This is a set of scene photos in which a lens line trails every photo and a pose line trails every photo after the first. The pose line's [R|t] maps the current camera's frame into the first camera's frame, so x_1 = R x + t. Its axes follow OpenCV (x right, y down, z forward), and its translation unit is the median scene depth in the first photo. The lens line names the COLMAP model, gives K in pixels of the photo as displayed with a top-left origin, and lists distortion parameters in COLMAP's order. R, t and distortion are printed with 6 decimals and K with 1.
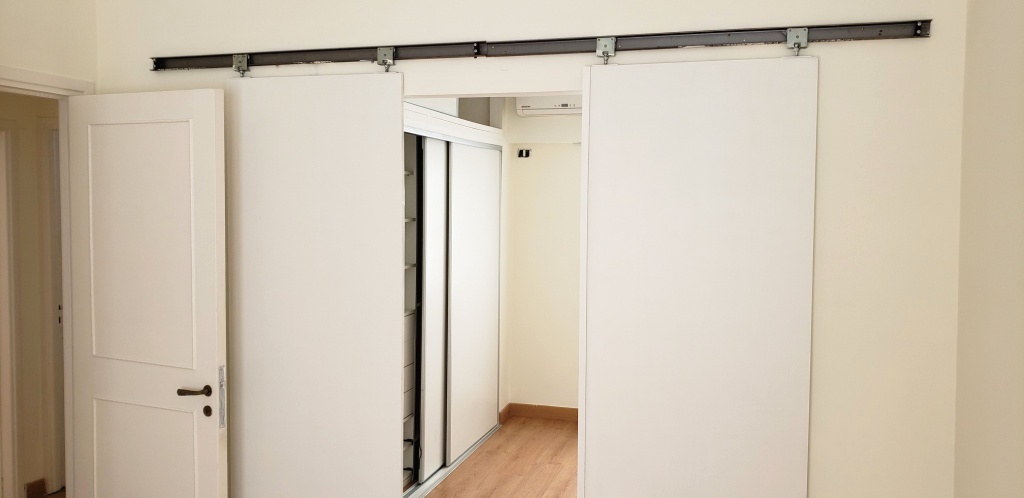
lens RADIAL K [[802.9, 0, 513.9], [0, 802.9, 245.5], [0, 0, 1]] dist [0.124005, -0.203039]
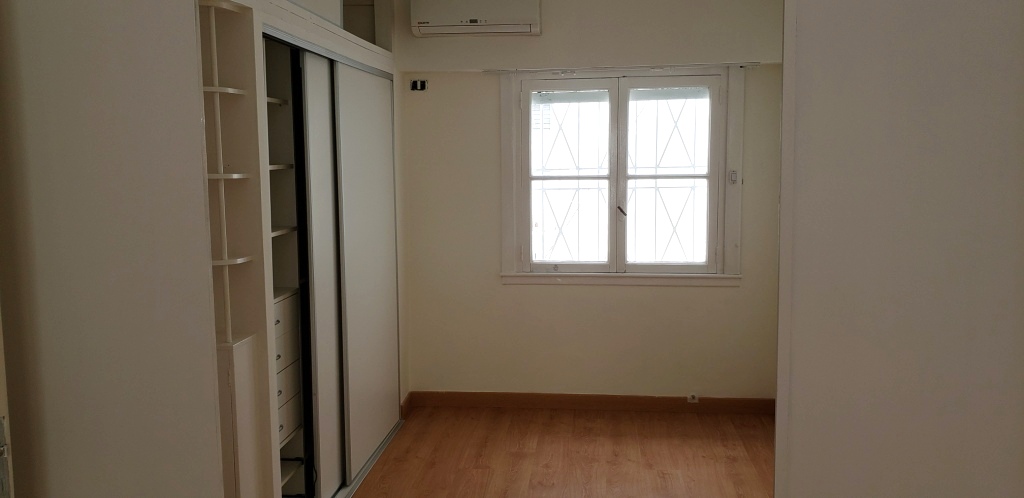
lens RADIAL K [[802.9, 0, 513.9], [0, 802.9, 245.5], [0, 0, 1]] dist [0.124005, -0.203039]
pose [[0.980909, -0.038561, 0.190605, -0.059554], [0.028906, 0.998166, 0.053182, 0.005986], [-0.192306, -0.046657, 0.980225, 0.198663]]
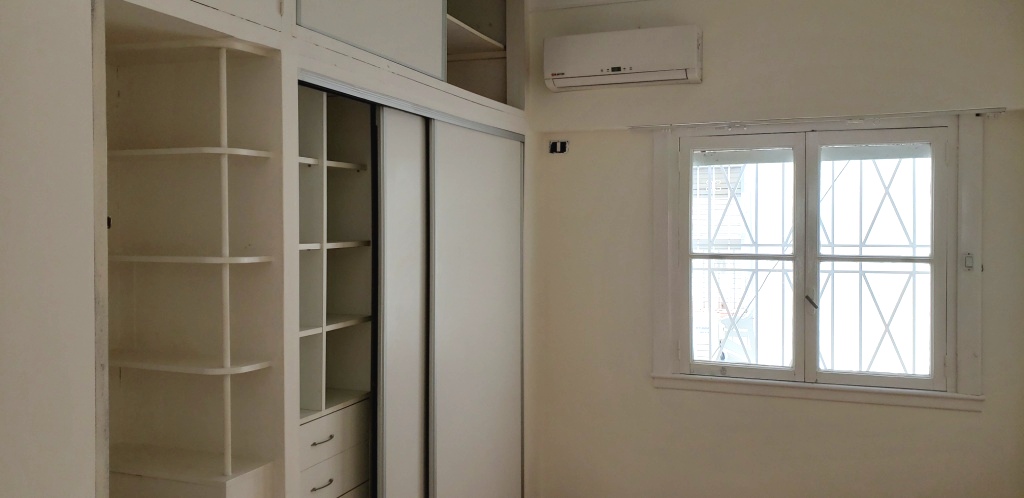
lens RADIAL K [[802.0, 0, 524.7], [0, 802.0, 244.3], [0, 0, 1]] dist [0.113067, -0.200779]
pose [[0.998120, -0.009298, -0.060582, 0.027158], [0.007178, 0.999357, -0.035119, -0.007829], [0.060869, 0.034618, 0.997545, 0.342926]]
